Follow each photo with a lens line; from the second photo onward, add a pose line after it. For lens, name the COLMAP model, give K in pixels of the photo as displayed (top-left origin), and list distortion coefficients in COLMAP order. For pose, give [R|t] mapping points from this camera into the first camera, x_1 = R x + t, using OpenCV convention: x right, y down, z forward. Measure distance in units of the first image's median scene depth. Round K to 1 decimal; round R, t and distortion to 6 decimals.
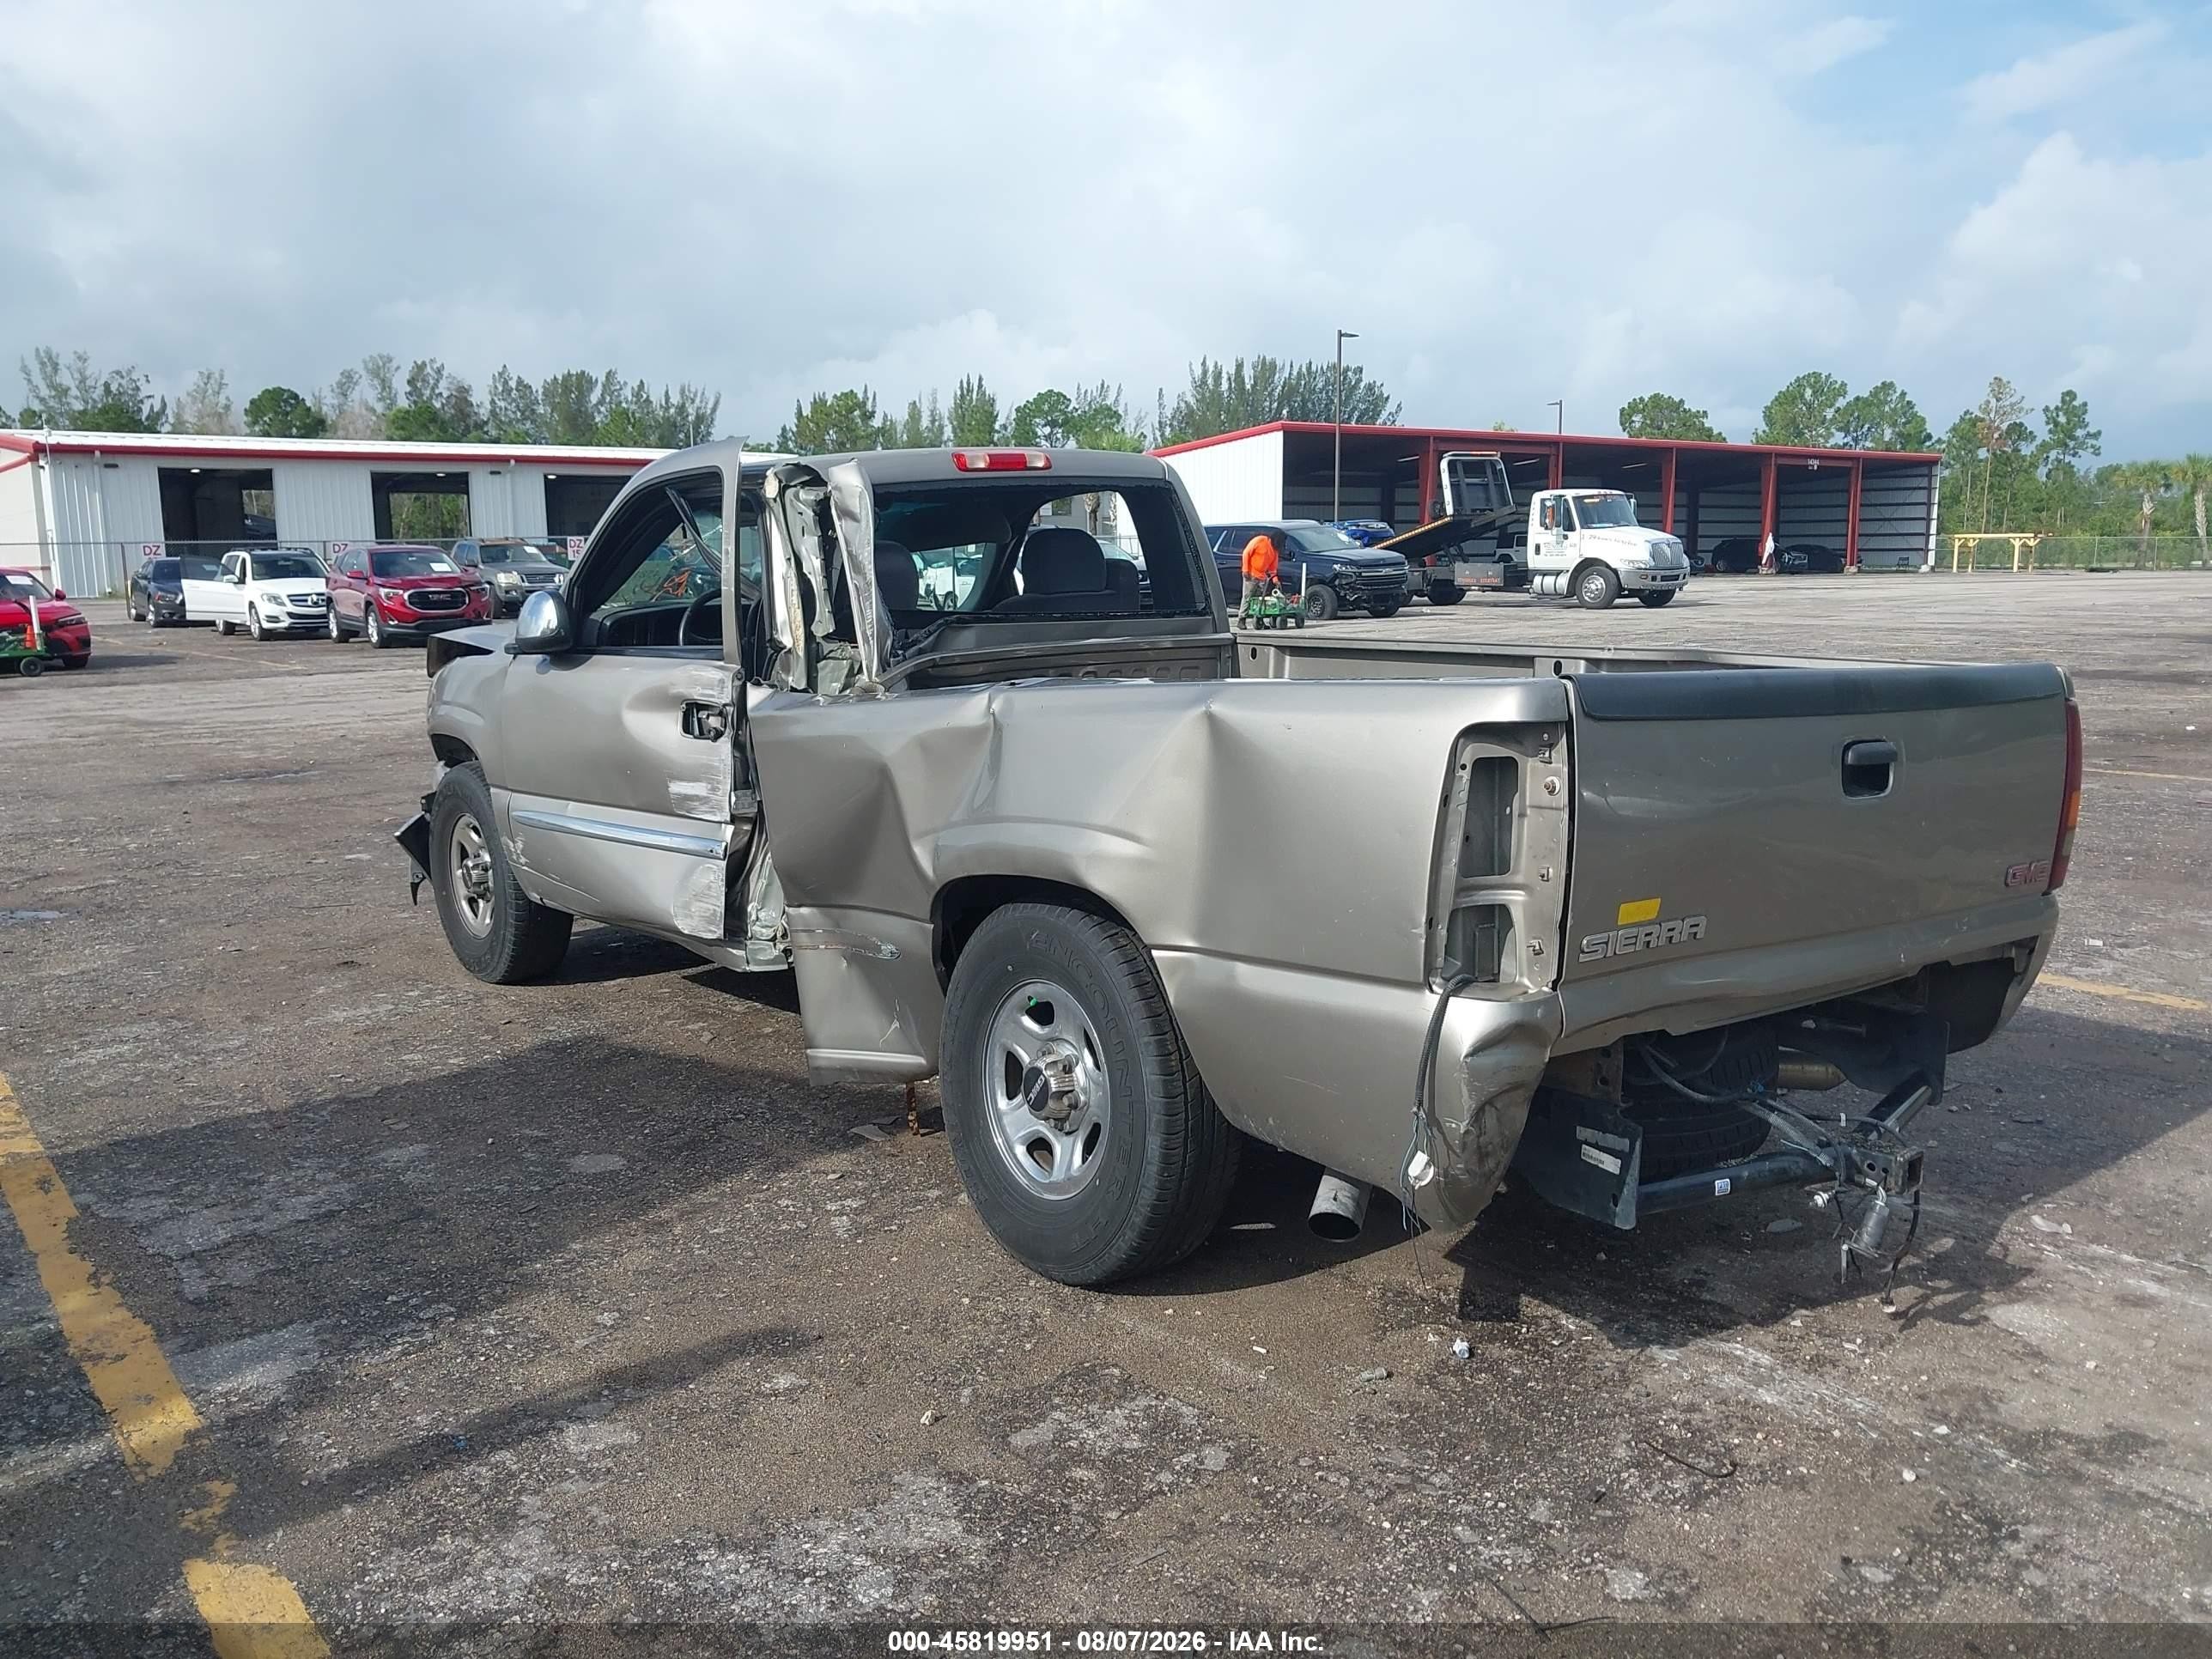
lens RADIAL K [[1746.1, 0, 1095.2], [0, 1746.1, 841.4], [0, 0, 1]] dist [0.006119, -0.002452]
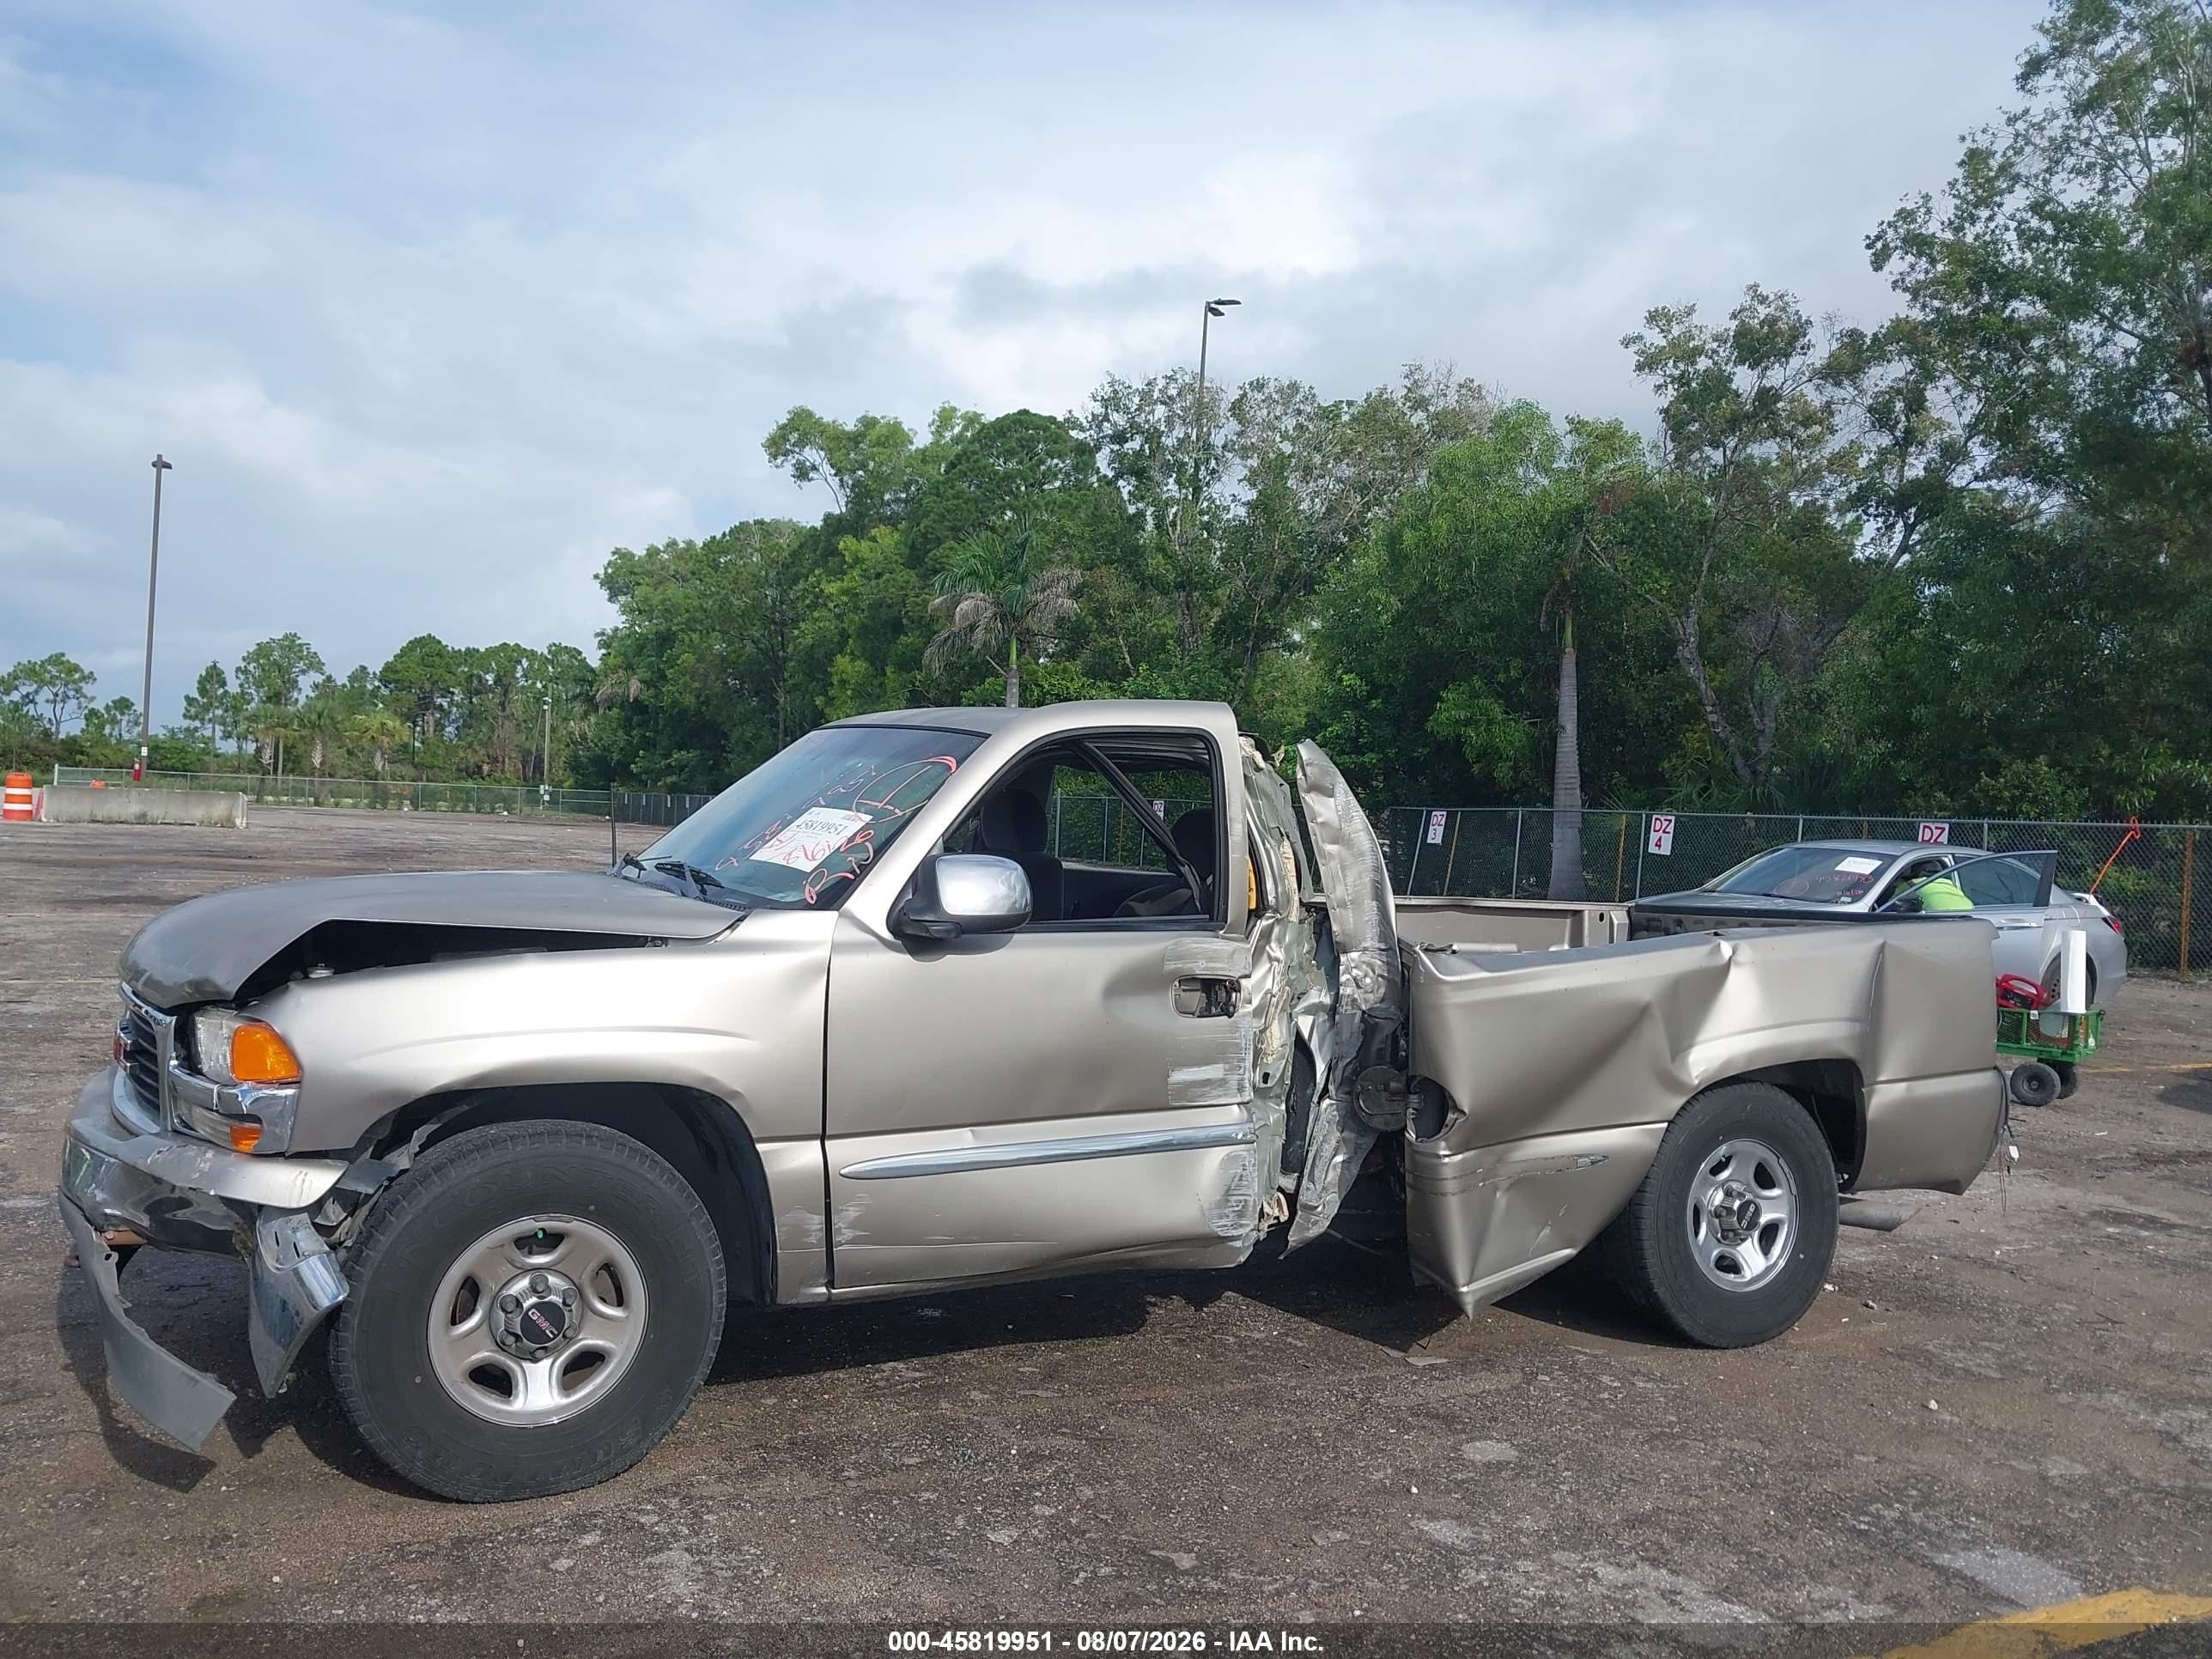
lens RADIAL K [[1746.1, 0, 1102.1], [0, 1746.1, 829.3], [0, 0, 1]] dist [0.006119, -0.002452]
pose [[0.213890, 0.013777, 0.976761, -0.137032], [0.111240, 0.993053, -0.038366, -0.015497], [-0.970503, 0.116861, 0.210872, 0.103159]]
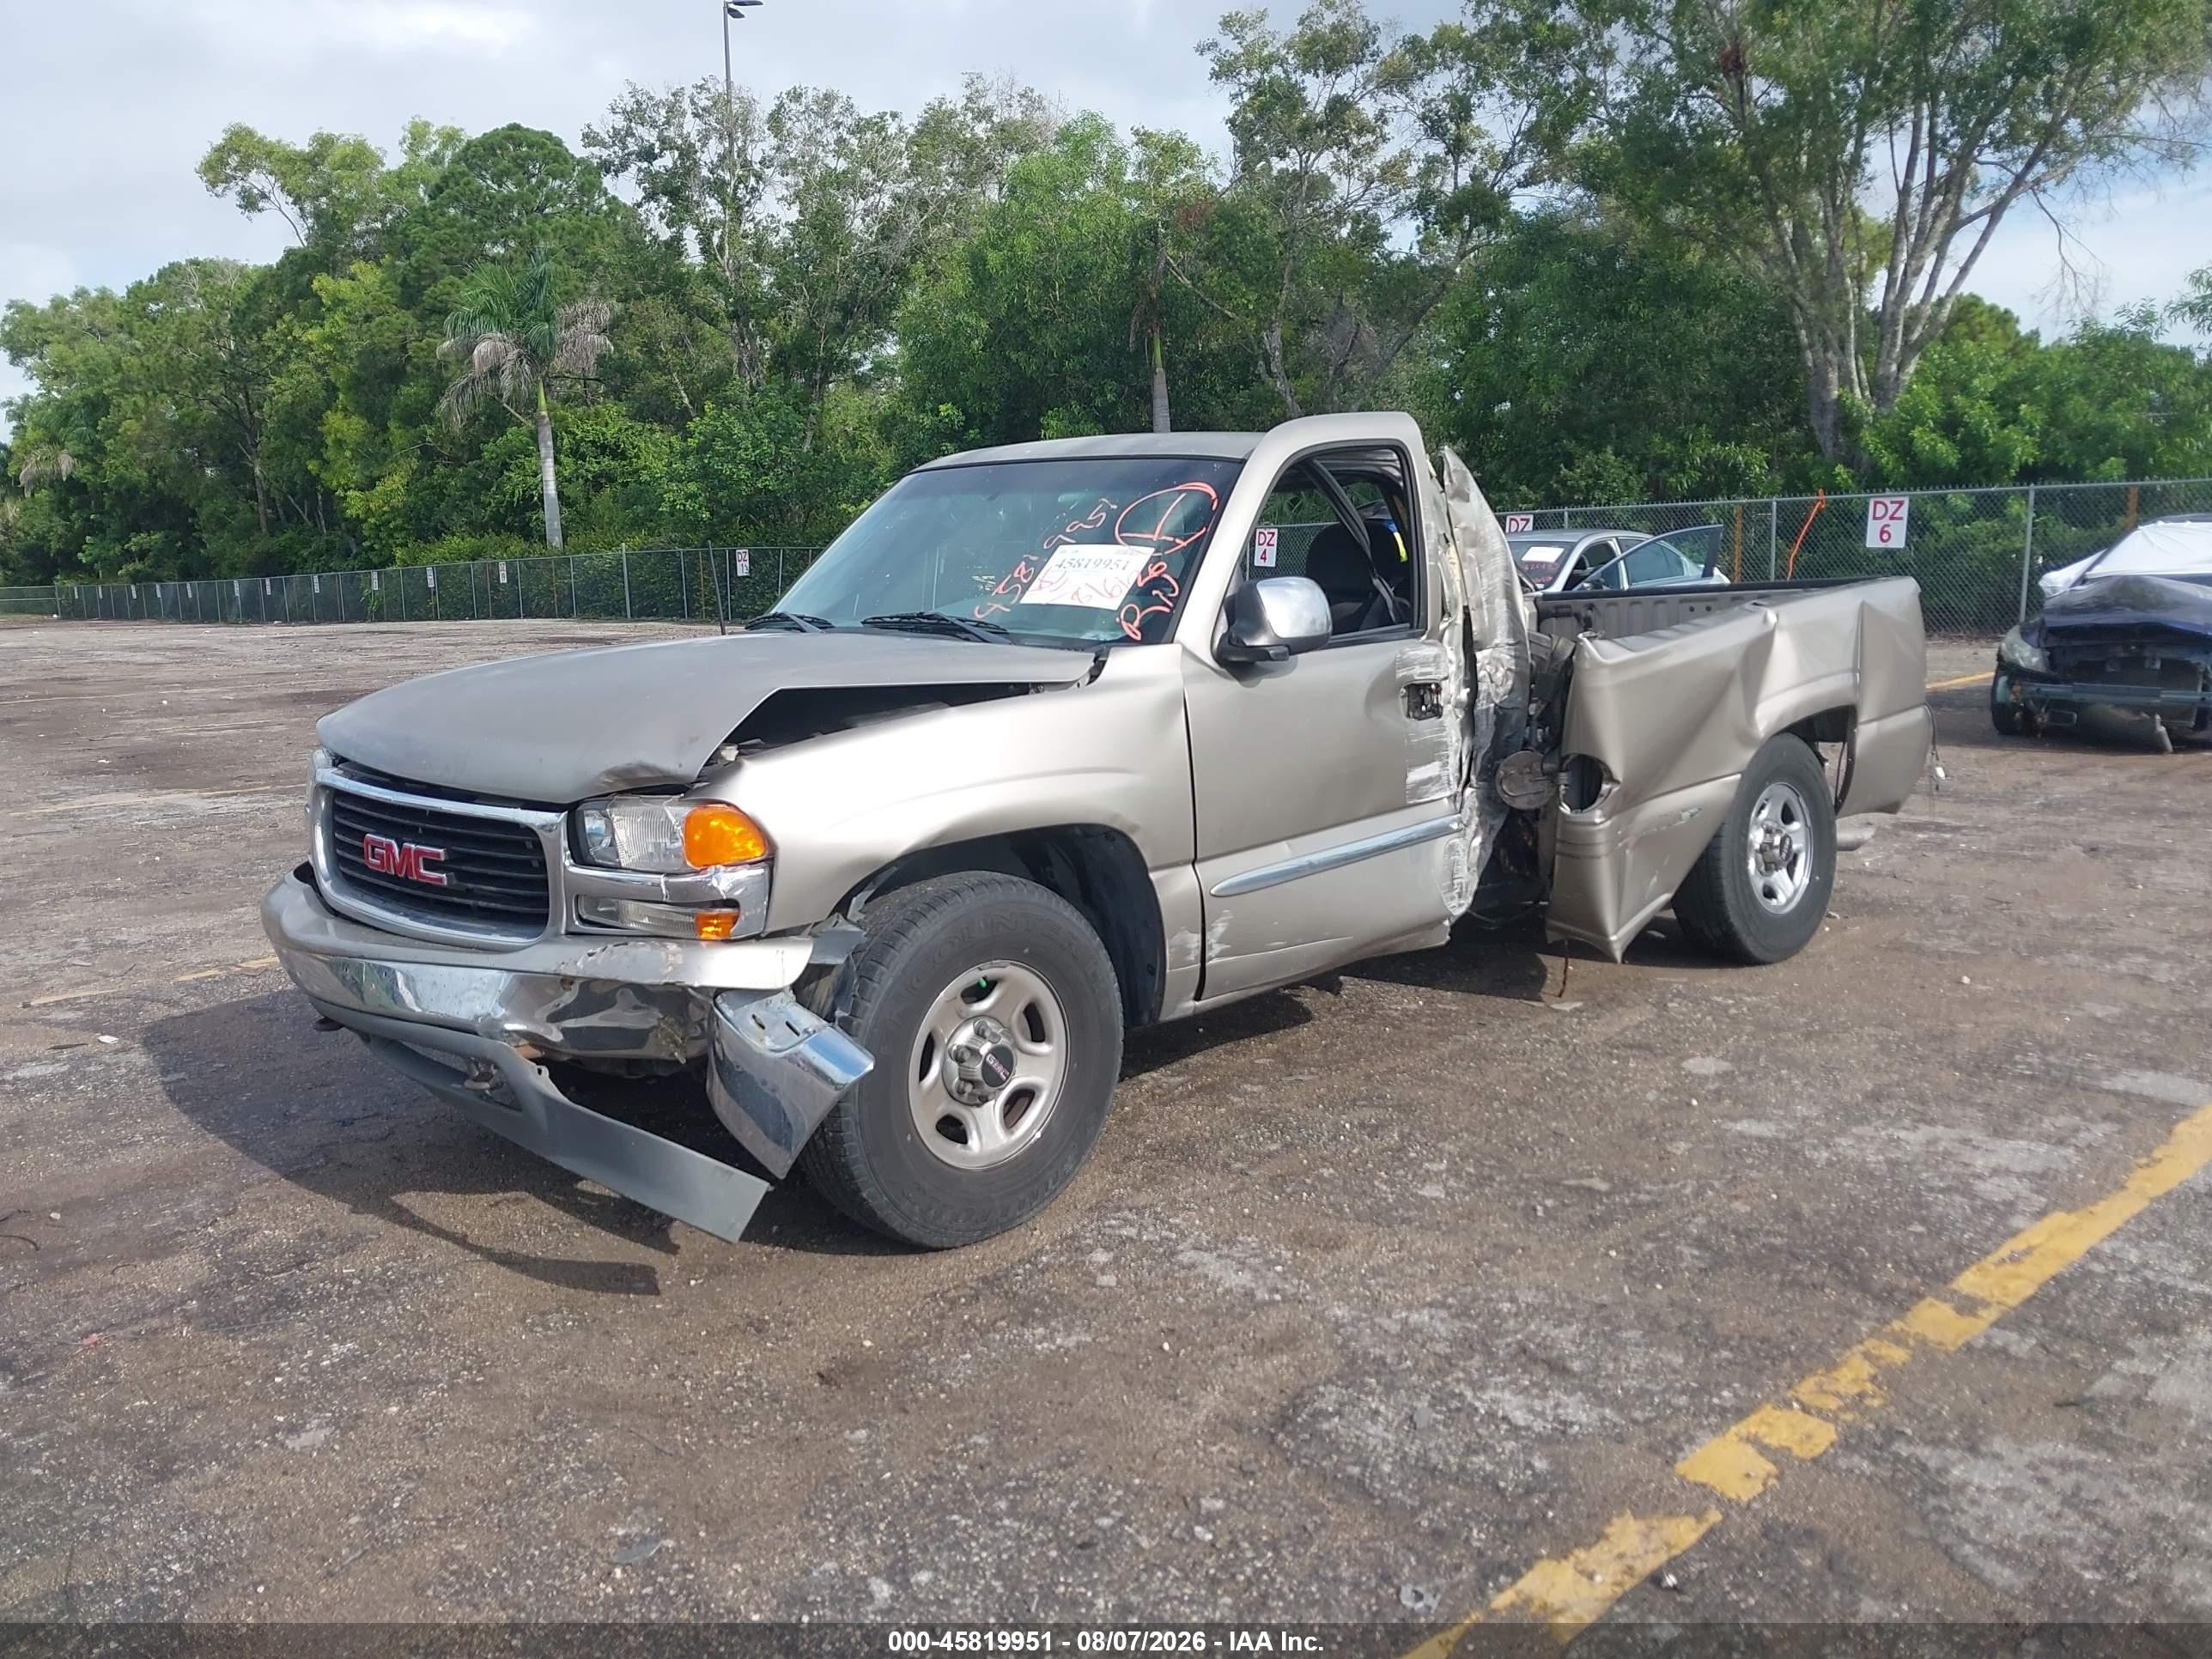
lens RADIAL K [[1746.1, 0, 1099.8], [0, 1746.1, 832.3], [0, 0, 1]] dist [0.006119, -0.002452]
pose [[-0.061036, -0.141082, 0.988115, -0.143465], [0.190736, 0.970069, 0.150287, -0.021543], [-0.979742, 0.197642, -0.032300, 0.148303]]
